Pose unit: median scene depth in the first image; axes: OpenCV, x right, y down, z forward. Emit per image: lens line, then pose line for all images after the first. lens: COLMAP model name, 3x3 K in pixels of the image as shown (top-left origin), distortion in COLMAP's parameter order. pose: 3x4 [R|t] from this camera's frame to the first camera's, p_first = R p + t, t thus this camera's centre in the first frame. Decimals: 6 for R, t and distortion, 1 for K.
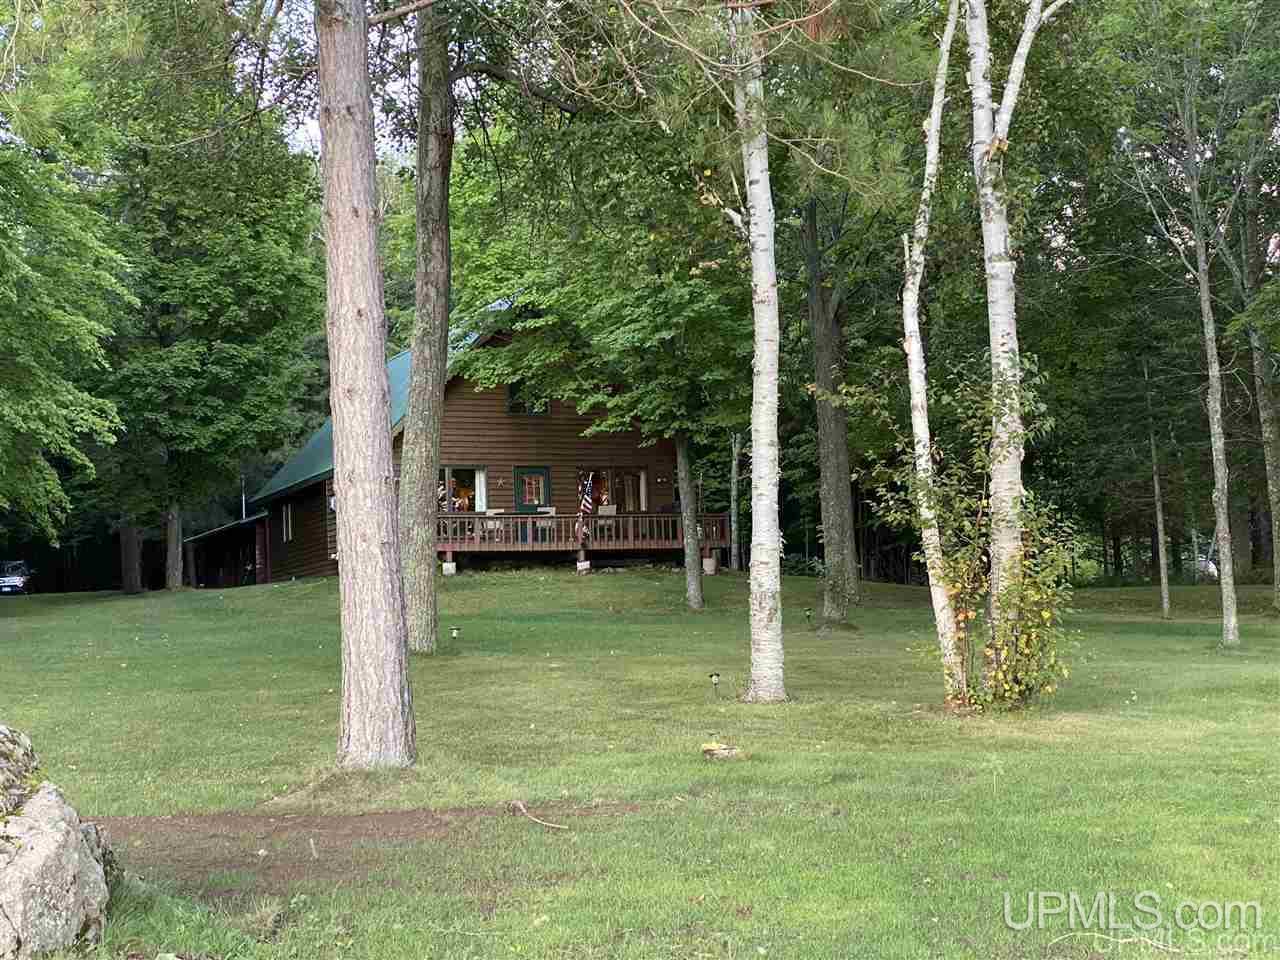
lens RADIAL K [[1906.7, 0, 640.0], [0, 1906.7, 480.0], [0, 0, 1]] dist [0.196928, -0.004660]
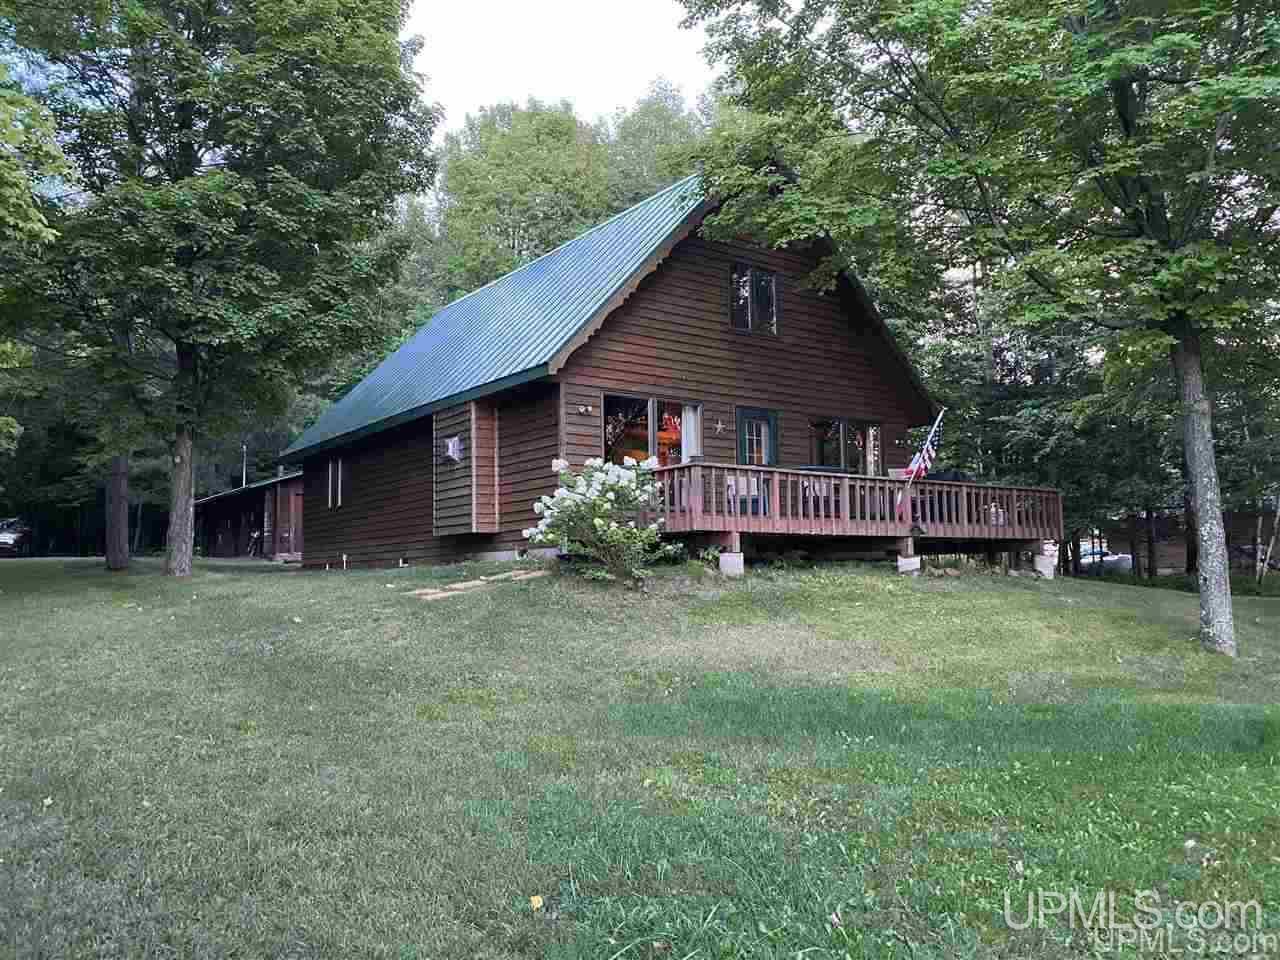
lens RADIAL K [[964.5, 0, 640.0], [0, 964.5, 480.0], [0, 0, 1]] dist [0.056902, -0.123266]
pose [[0.975726, 0.045842, 0.214143, -0.169573], [-0.042910, 0.998911, -0.018324, 0.026501], [-0.214750, 0.008691, 0.976630, 0.681133]]
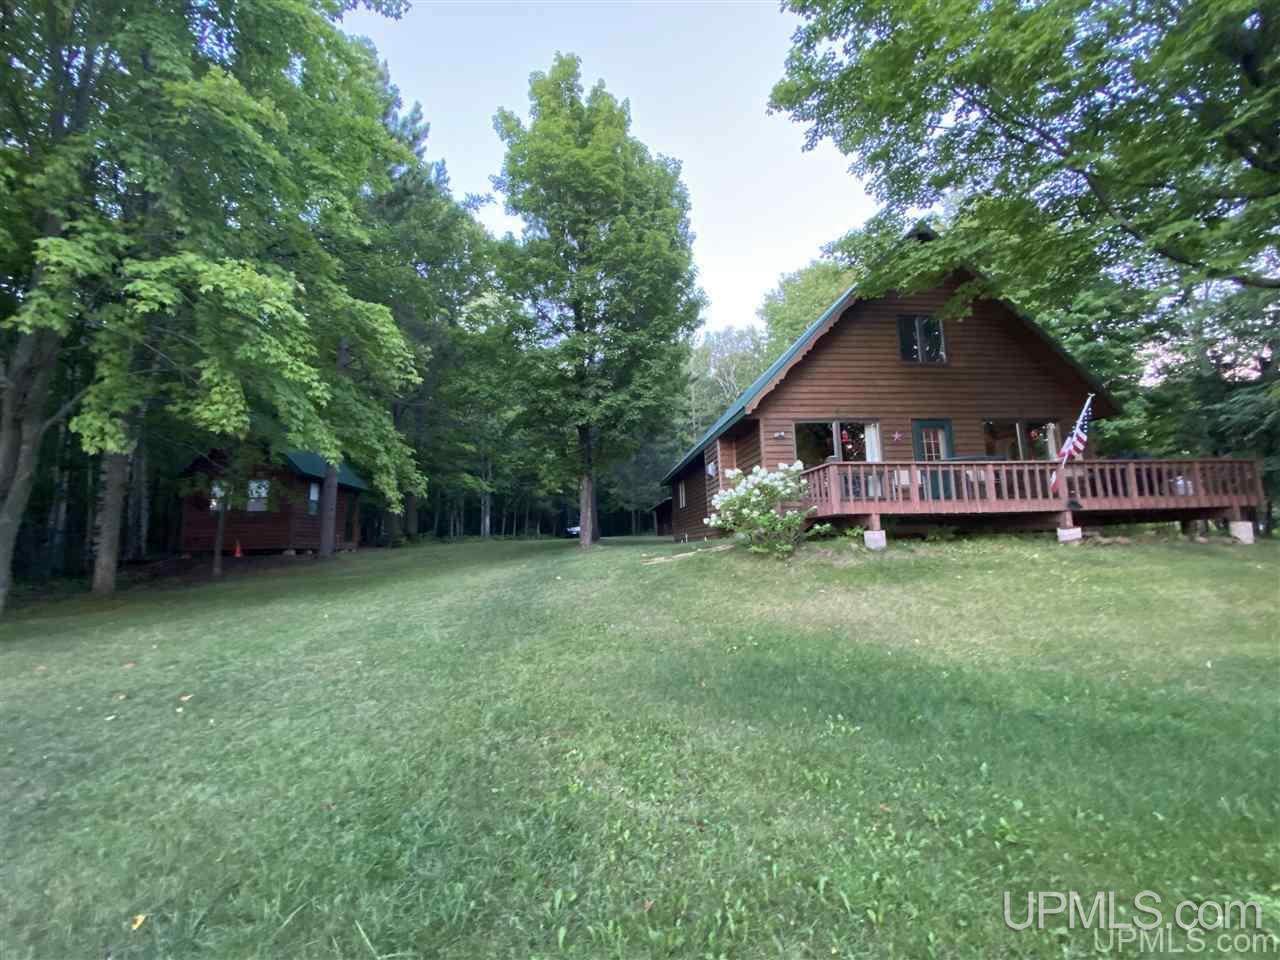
lens RADIAL K [[512.5, 0, 637.3], [0, 512.5, 477.5], [0, 0, 1]] dist [0.024108, -0.022811]
pose [[0.951003, -0.029702, -0.307752, -0.113685], [0.018637, 0.999072, -0.038831, 0.027354], [0.308620, 0.031193, 0.950674, 0.733052]]
